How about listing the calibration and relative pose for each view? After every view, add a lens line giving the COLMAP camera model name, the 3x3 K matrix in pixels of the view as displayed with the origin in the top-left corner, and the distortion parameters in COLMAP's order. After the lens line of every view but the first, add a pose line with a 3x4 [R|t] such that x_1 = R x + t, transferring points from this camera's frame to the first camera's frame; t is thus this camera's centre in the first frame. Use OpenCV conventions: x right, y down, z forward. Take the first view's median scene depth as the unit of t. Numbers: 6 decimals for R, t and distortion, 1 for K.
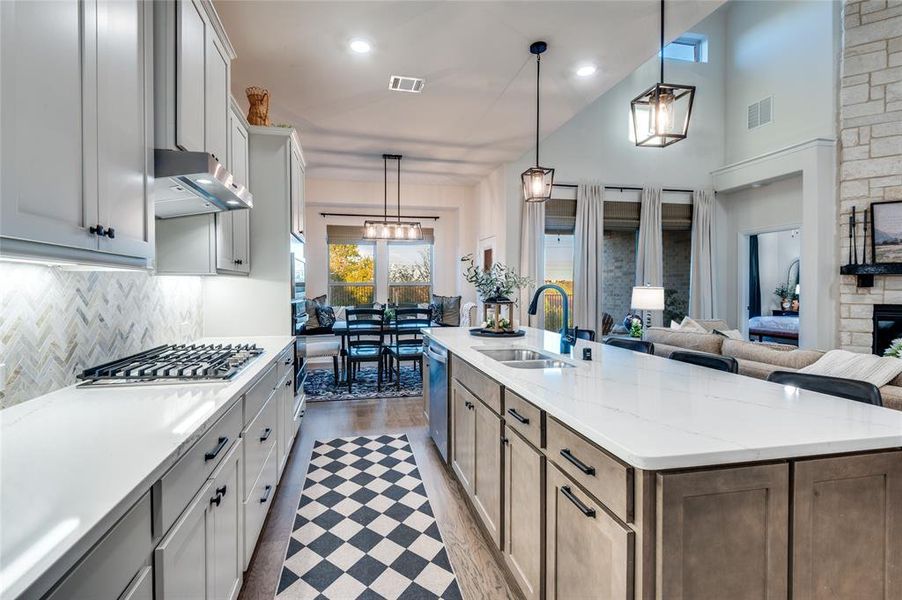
lens RADIAL K [[419.6, 0, 434.2], [0, 419.6, 292.4], [0, 0, 1]] dist [0.010098, -0.007156]
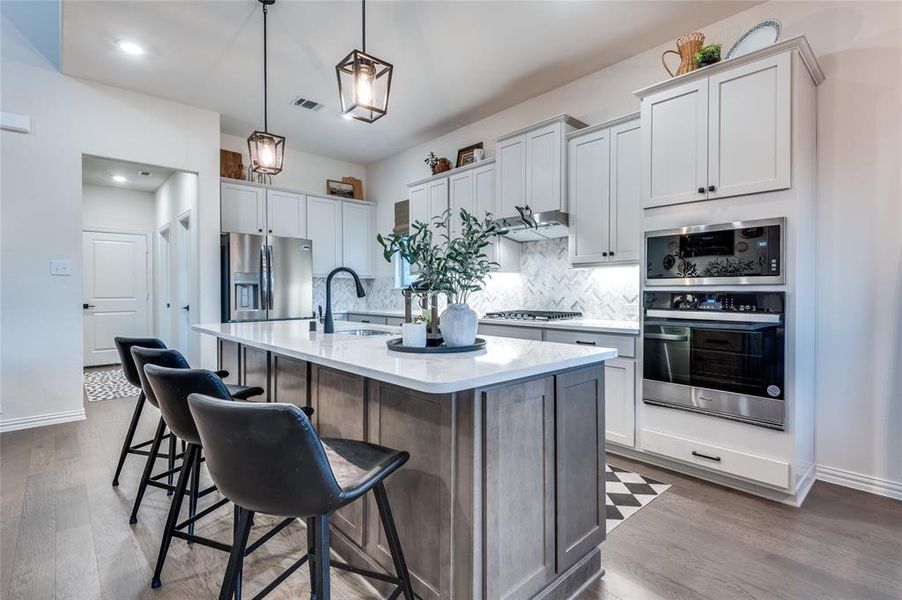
lens RADIAL K [[419.6, 0, 481.4], [0, 419.6, 298.2], [0, 0, 1]] dist [0.010098, -0.007156]
pose [[-0.830371, 0.009535, -0.557130, 0.273376], [-0.007005, 0.999596, 0.027549, 0.012508], [0.557167, 0.026779, -0.829968, 1.005941]]
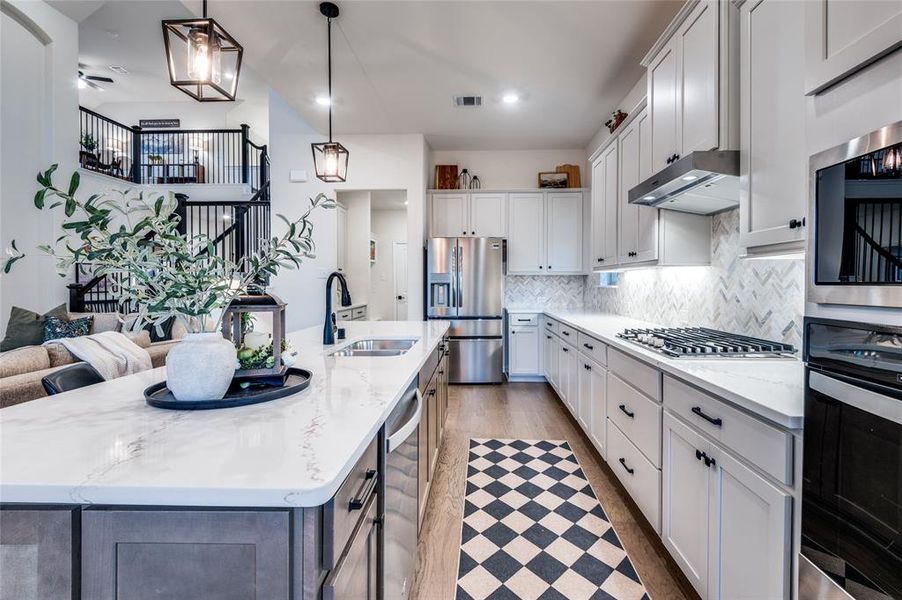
lens RADIAL K [[407.3, 0, 468.6], [0, 407.3, 286.0], [0, 0, 1]] dist [0.015878, -0.008017]
pose [[-0.976472, -0.000819, 0.215641, -0.098029], [0.003553, 0.999796, 0.019885, -0.002742], [-0.215613, 0.020184, -0.976270, 0.891443]]
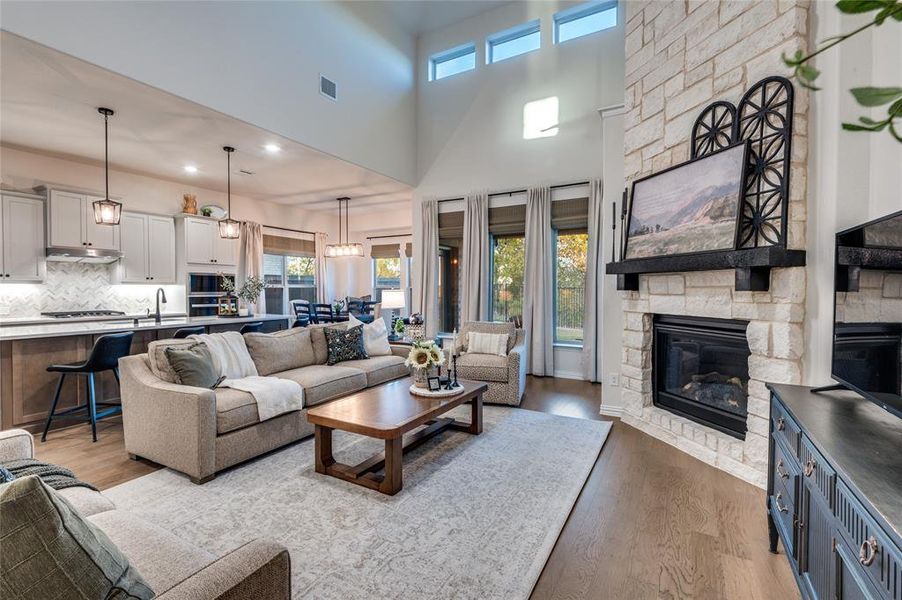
lens RADIAL K [[412.4, 0, 446.5], [0, 412.4, 296.5], [0, 0, 1]] dist [0.019545, -0.012122]
pose [[0.752954, 0.013282, -0.657939, 1.291930], [-0.010922, 0.999911, 0.007686, -0.004307], [0.657982, 0.001399, 0.753032, 0.200869]]
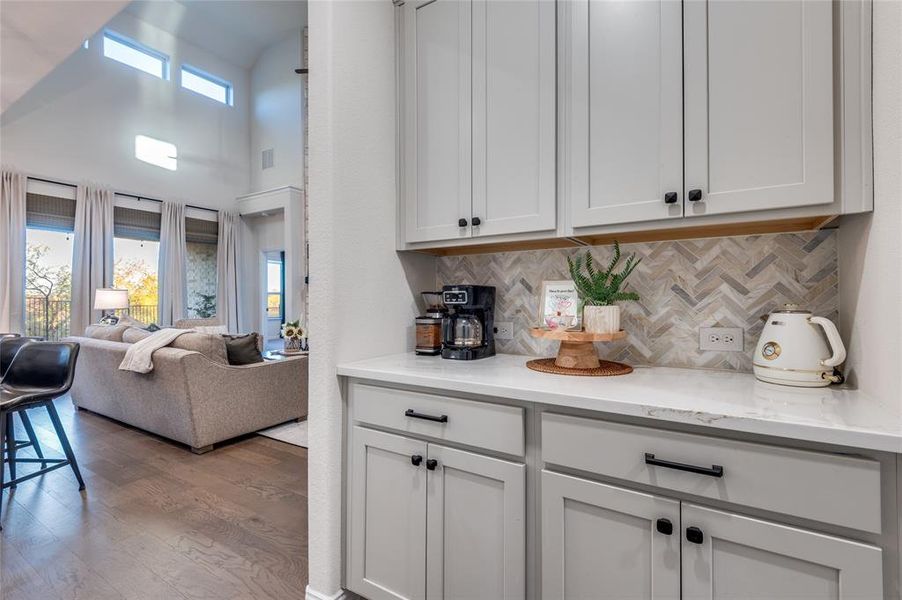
lens RADIAL K [[412.4, 0, 450.4], [0, 412.4, 296.8], [0, 0, 1]] dist [0.019545, -0.012122]
pose [[0.687965, 0.005856, 0.725720, 0.302342], [0.009424, 0.999811, -0.017001, 0.031493], [-0.725683, 0.018535, 0.687780, -0.344939]]
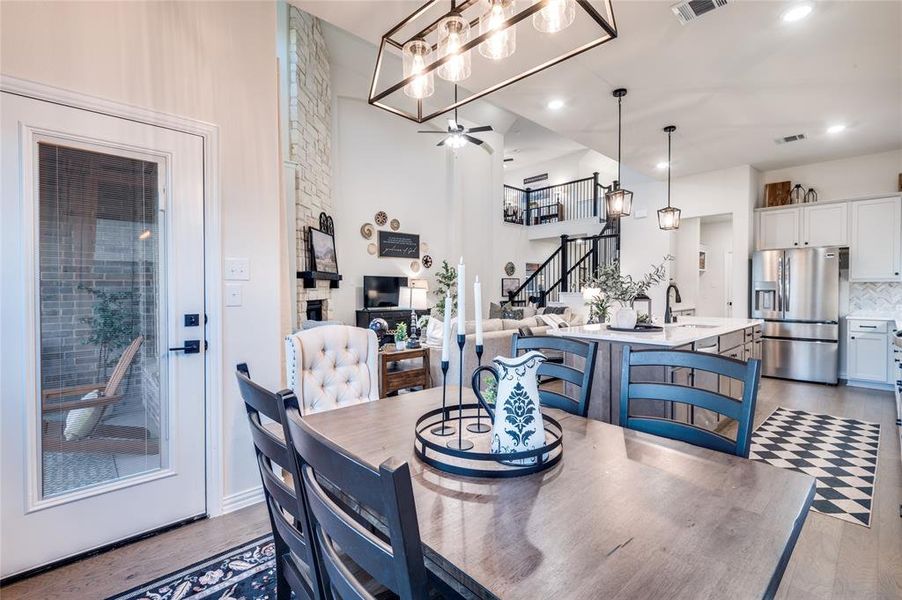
lens RADIAL K [[407.3, 0, 454.9], [0, 407.3, 296.3], [0, 0, 1]] dist [0.015878, -0.008017]
pose [[-0.538900, -0.011758, 0.842288, -0.329232], [0.012191, 0.999689, 0.021755, -0.009245], [-0.842281, 0.021992, -0.538589, 1.320528]]
